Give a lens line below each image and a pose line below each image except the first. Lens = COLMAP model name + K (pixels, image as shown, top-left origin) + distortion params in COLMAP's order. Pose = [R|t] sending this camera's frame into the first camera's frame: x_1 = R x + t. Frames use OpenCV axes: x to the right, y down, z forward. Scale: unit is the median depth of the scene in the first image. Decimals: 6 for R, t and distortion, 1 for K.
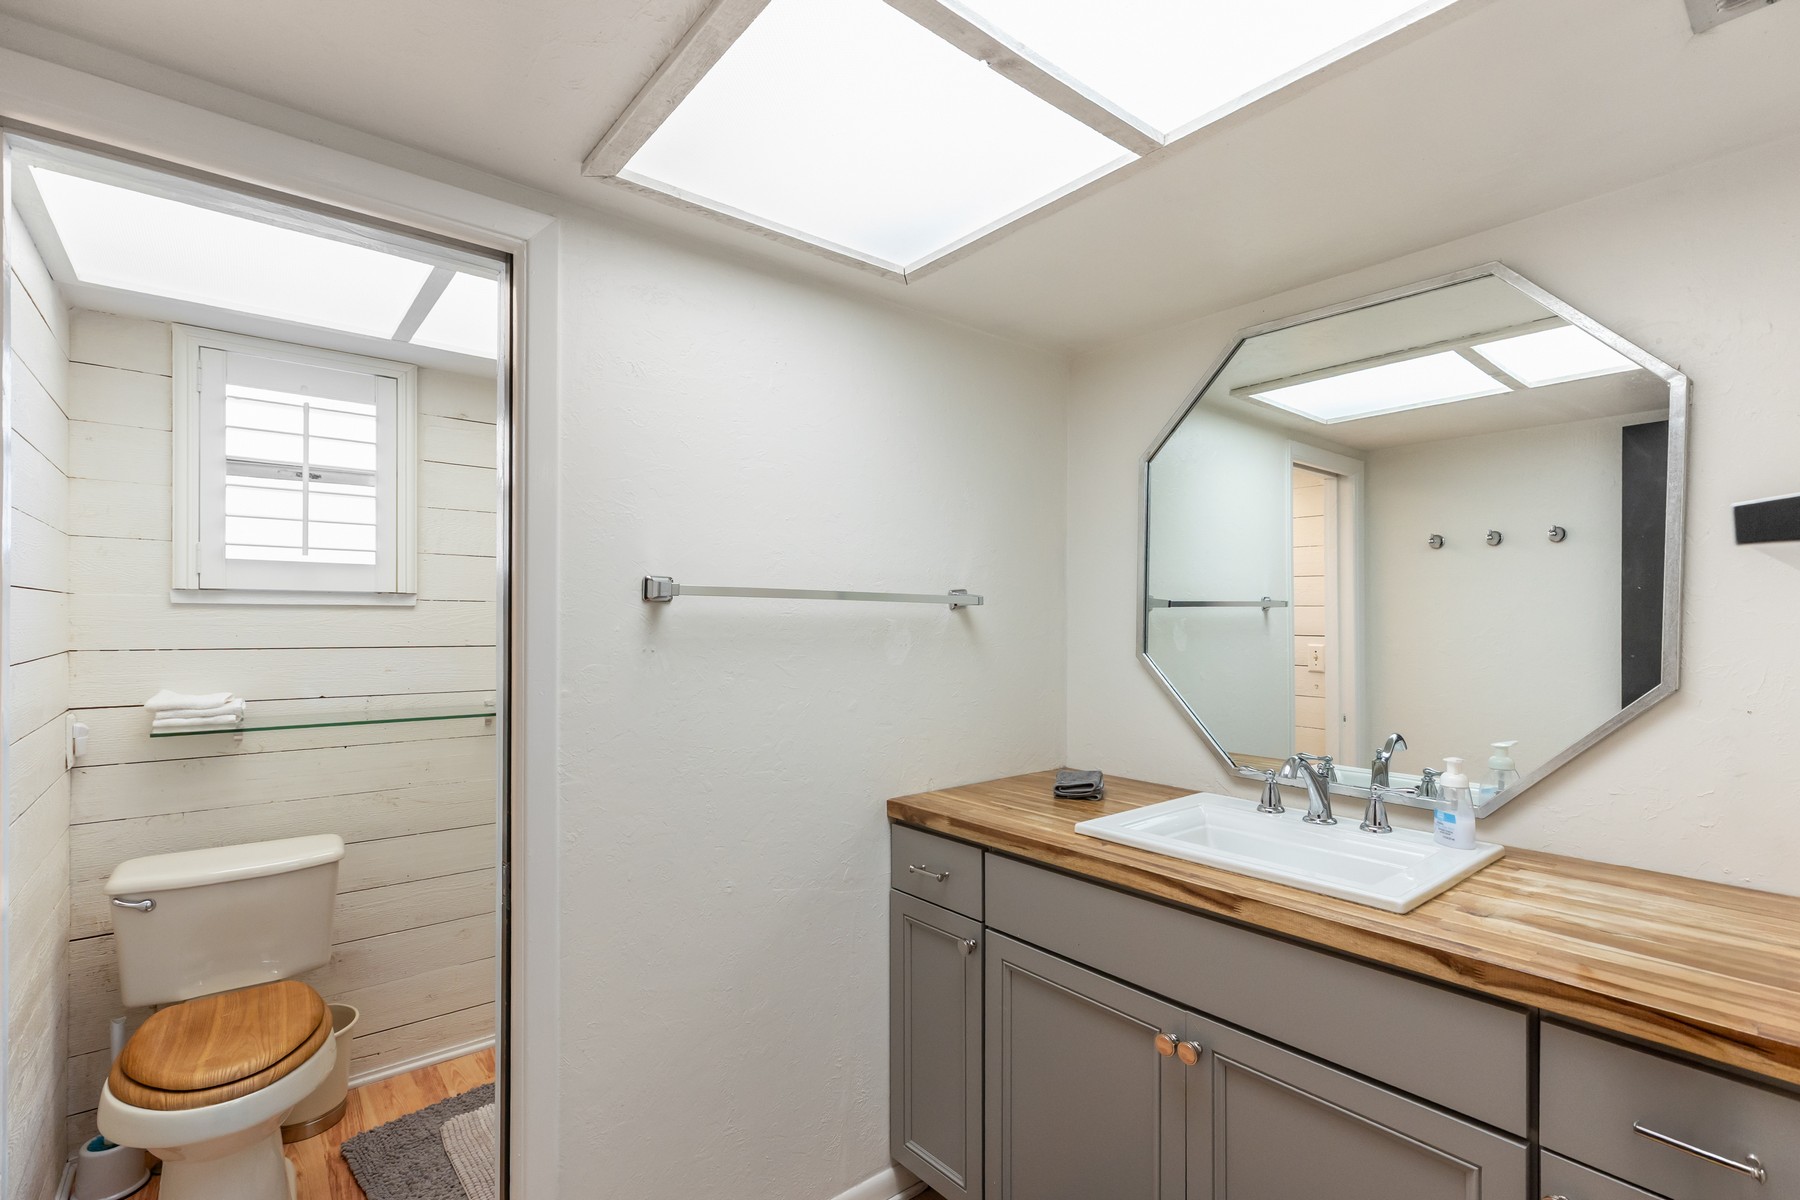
lens RADIAL K [[815.6, 0, 902.8], [0, 815.6, 612.2], [0, 0, 1]] dist [0.005133, -0.000881]
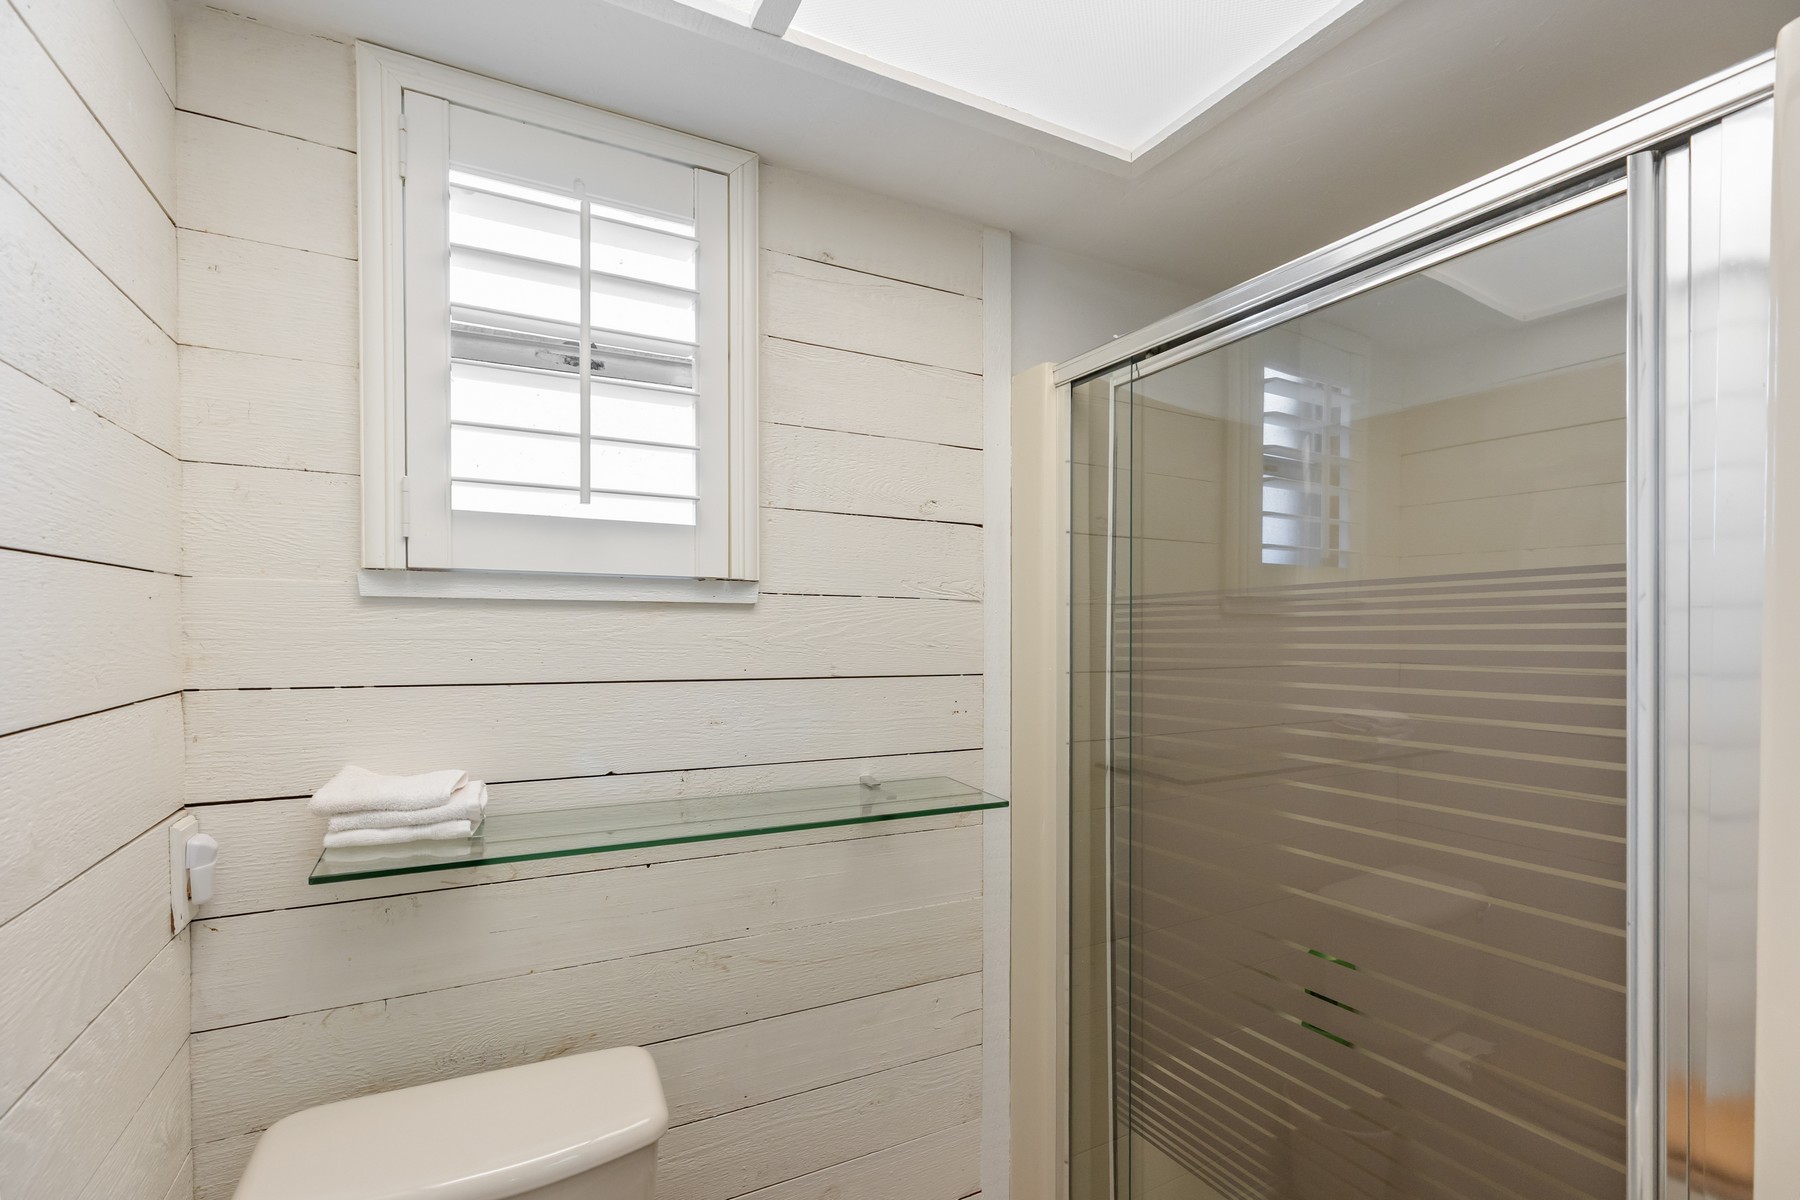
lens RADIAL K [[815.6, 0, 882.6], [0, 815.6, 632.1], [0, 0, 1]] dist [0.005133, -0.000881]
pose [[0.973941, -0.001001, -0.226800, -0.445520], [0.003152, 0.999953, 0.009120, 0.007219], [0.226780, -0.009598, 0.973899, 0.557853]]
